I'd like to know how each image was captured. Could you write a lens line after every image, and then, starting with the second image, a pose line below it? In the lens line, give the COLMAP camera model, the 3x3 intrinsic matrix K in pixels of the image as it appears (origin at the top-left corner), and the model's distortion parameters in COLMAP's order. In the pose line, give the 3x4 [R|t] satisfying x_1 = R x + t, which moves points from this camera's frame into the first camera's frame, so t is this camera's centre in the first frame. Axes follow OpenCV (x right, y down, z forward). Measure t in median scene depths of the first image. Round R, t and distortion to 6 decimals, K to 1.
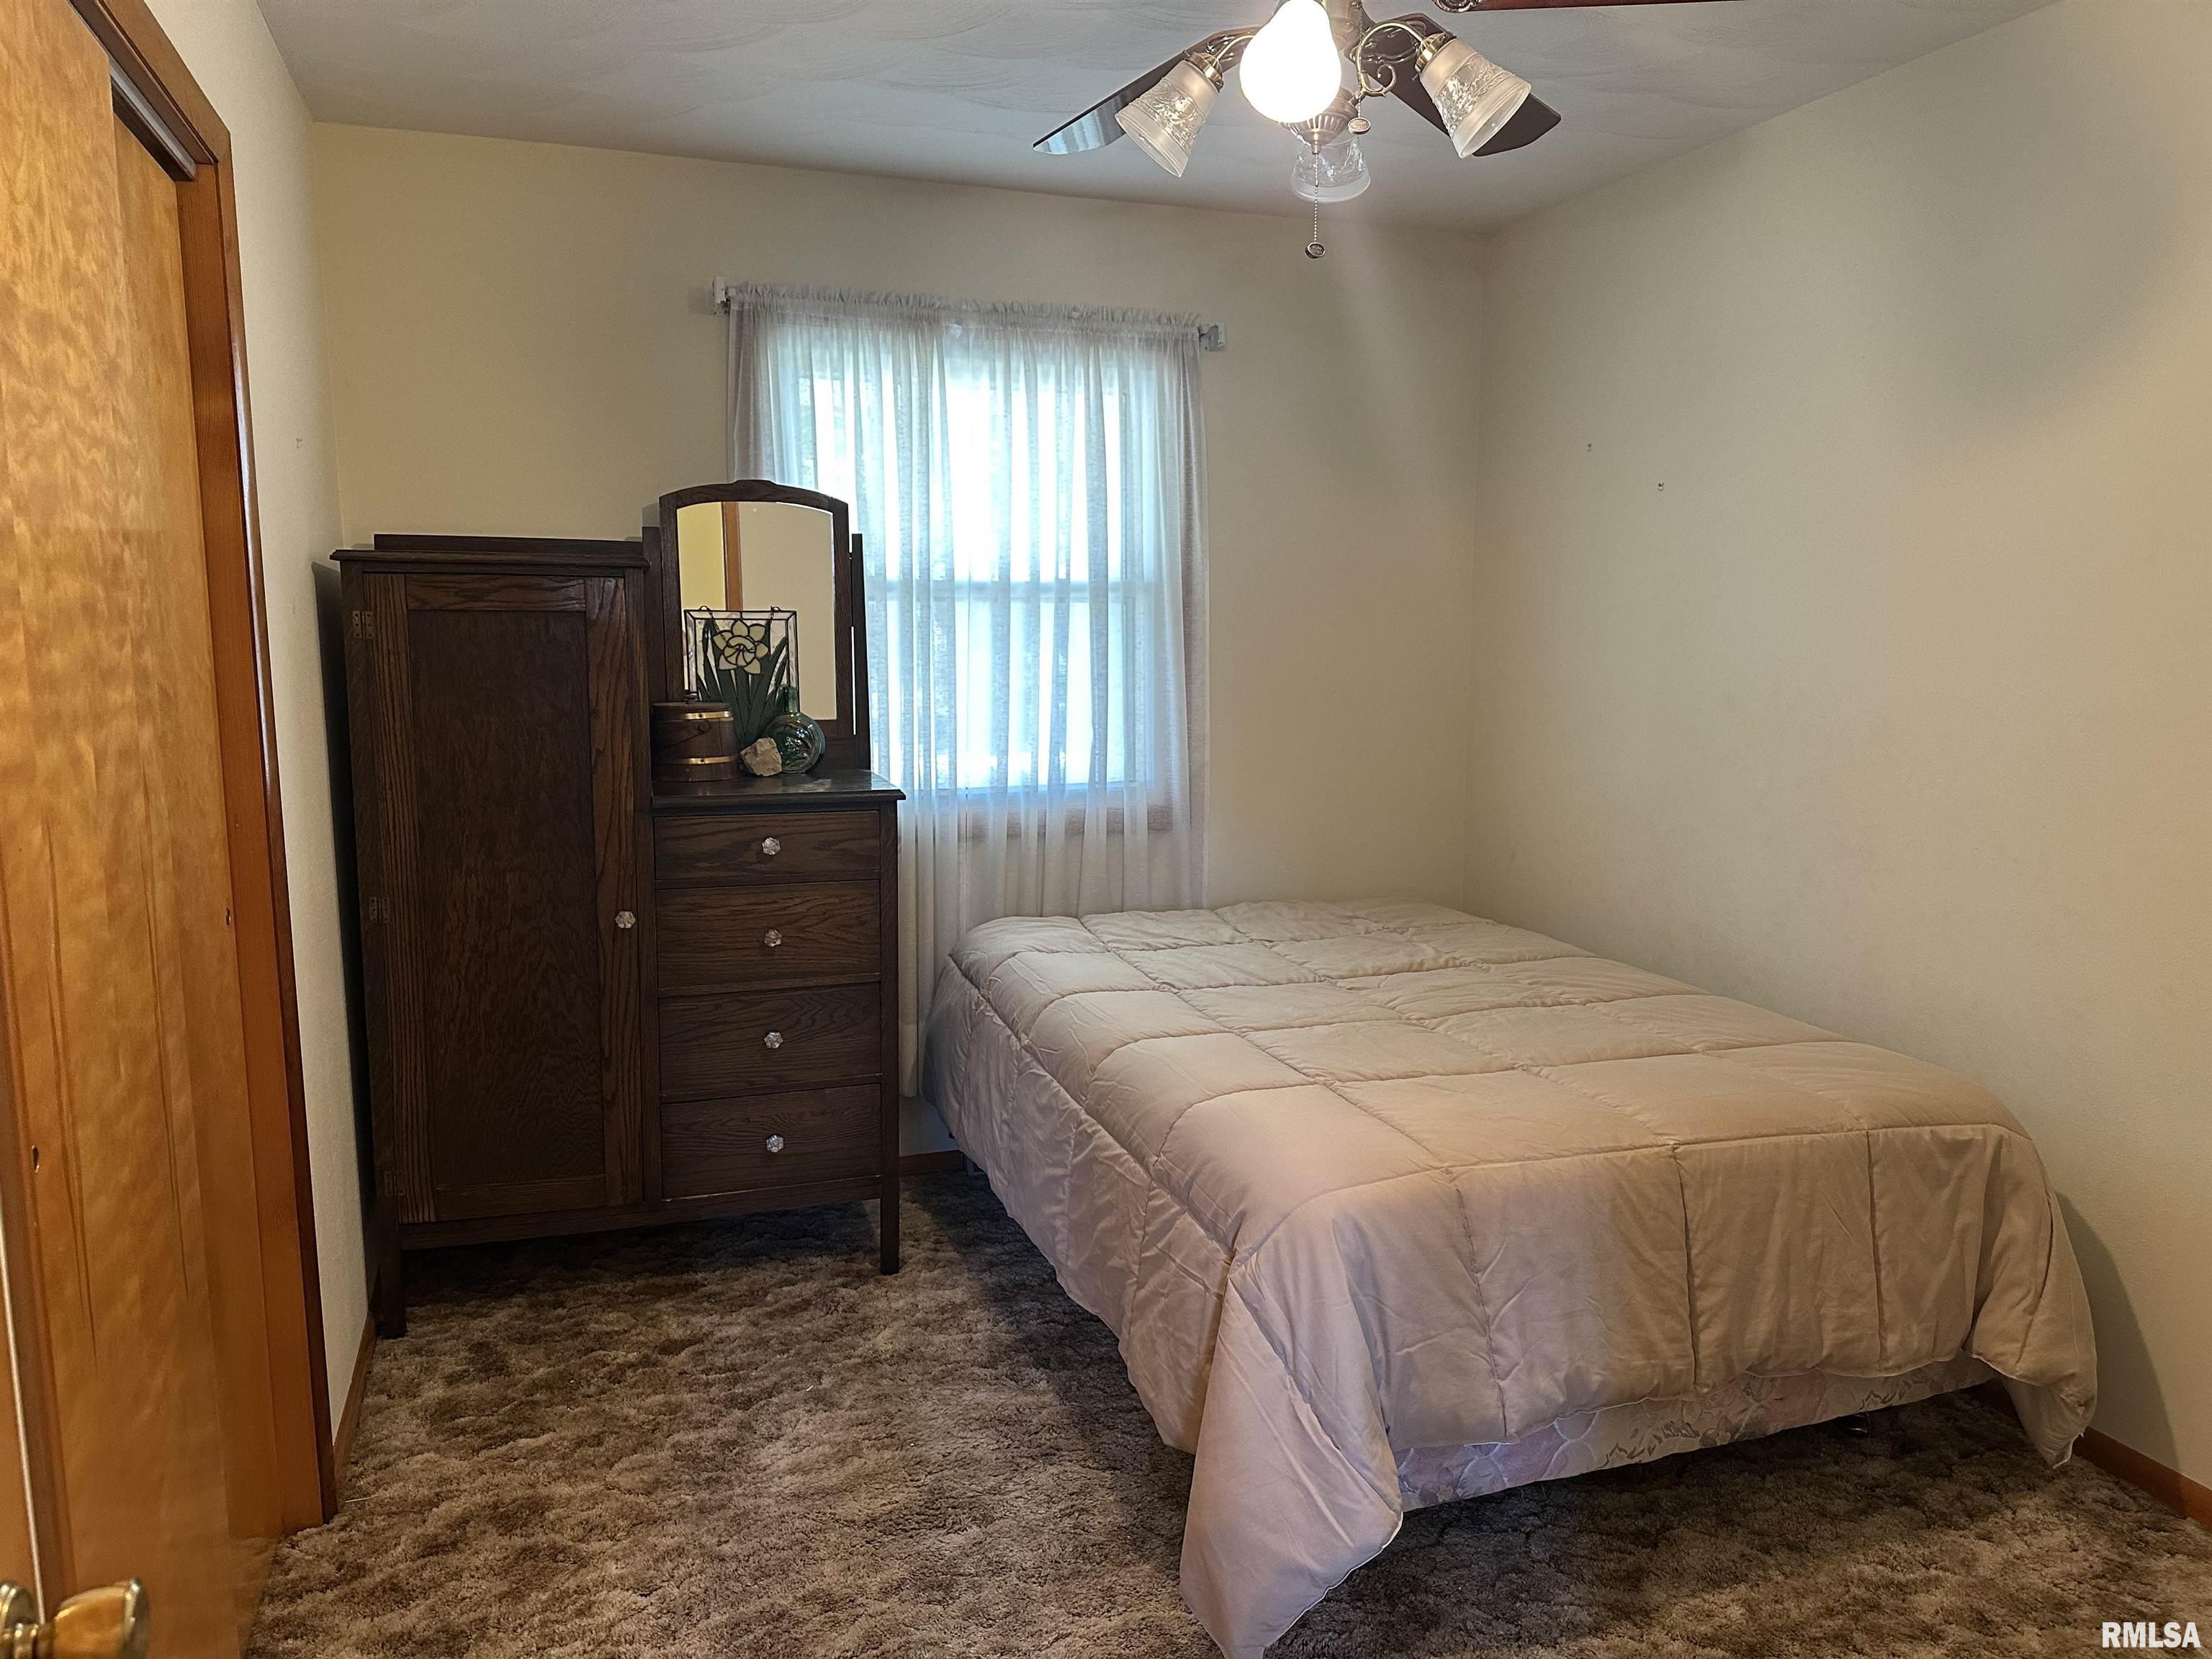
lens RADIAL K [[1537.5, 0, 1106.0], [0, 1537.5, 829.5], [0, 0, 1]] dist [0.071154, -0.083586]
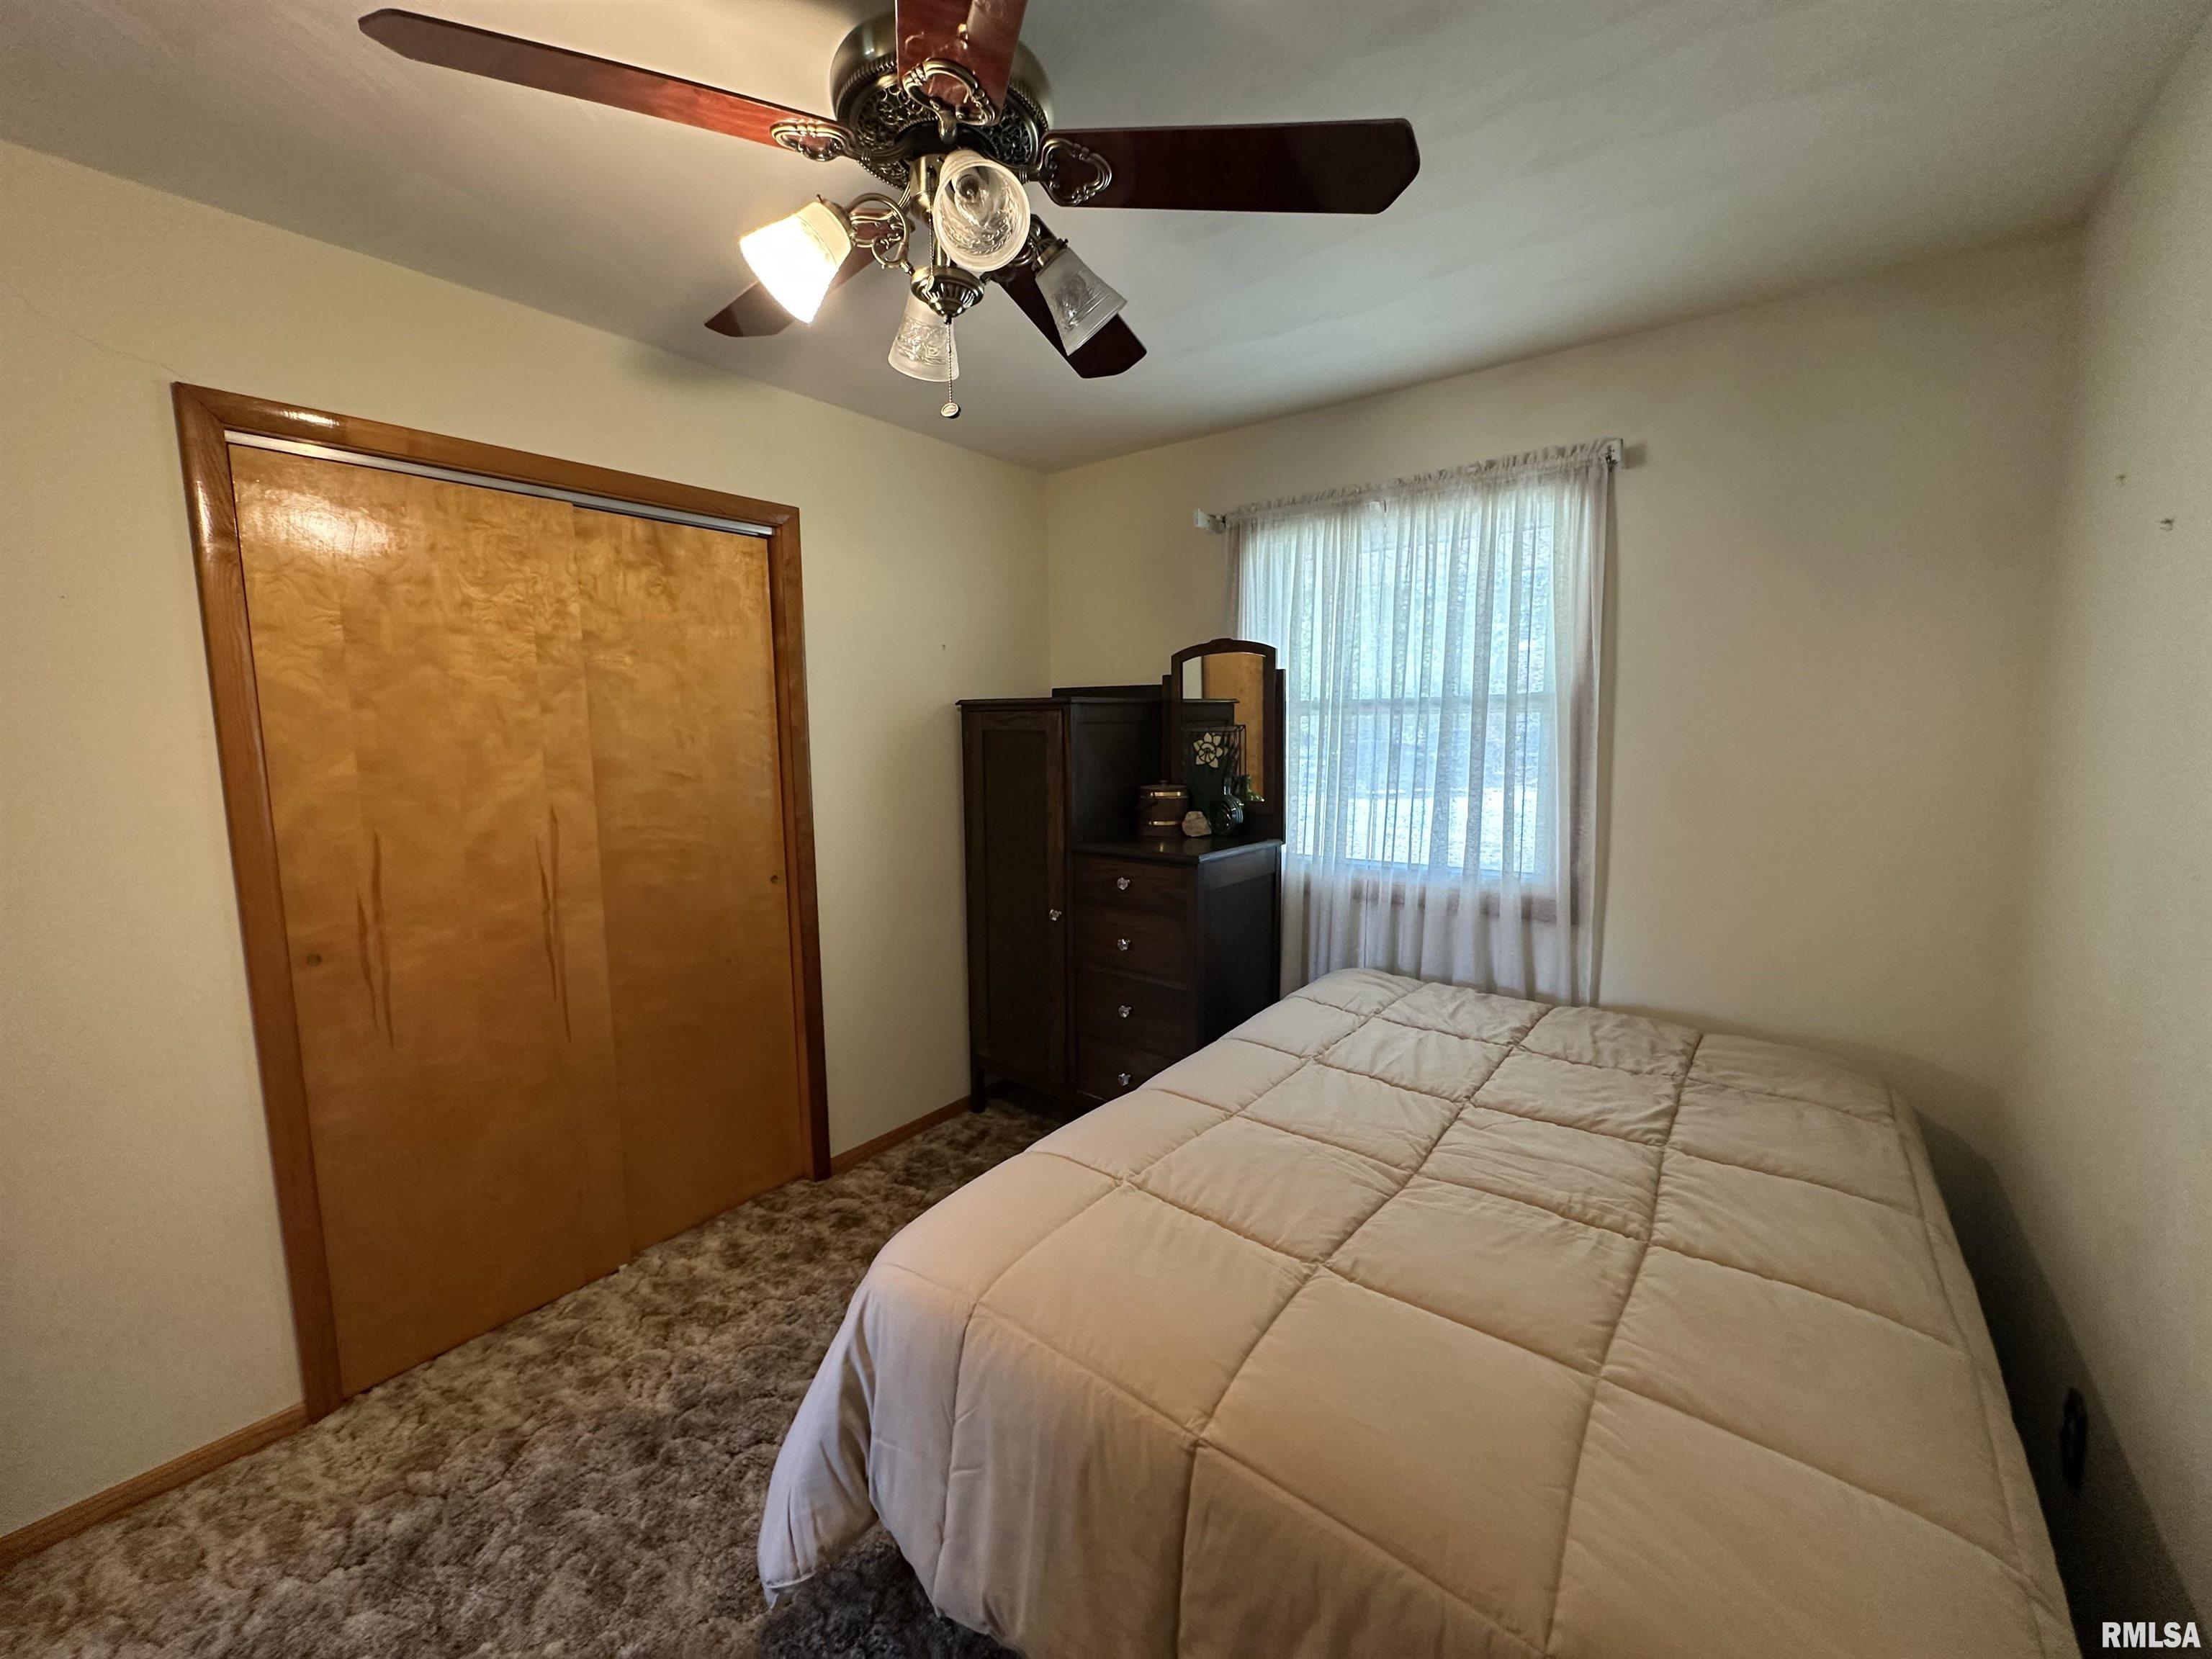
lens RADIAL K [[892.1, 0, 1117.6], [0, 892.1, 796.5], [0, 0, 1]] dist [-0.007147, -0.000004]
pose [[0.528147, 0.061613, -0.846915, 0.451993], [-0.089101, 0.995879, 0.016886, -0.077929], [0.844466, 0.066542, 0.531460, 0.456208]]
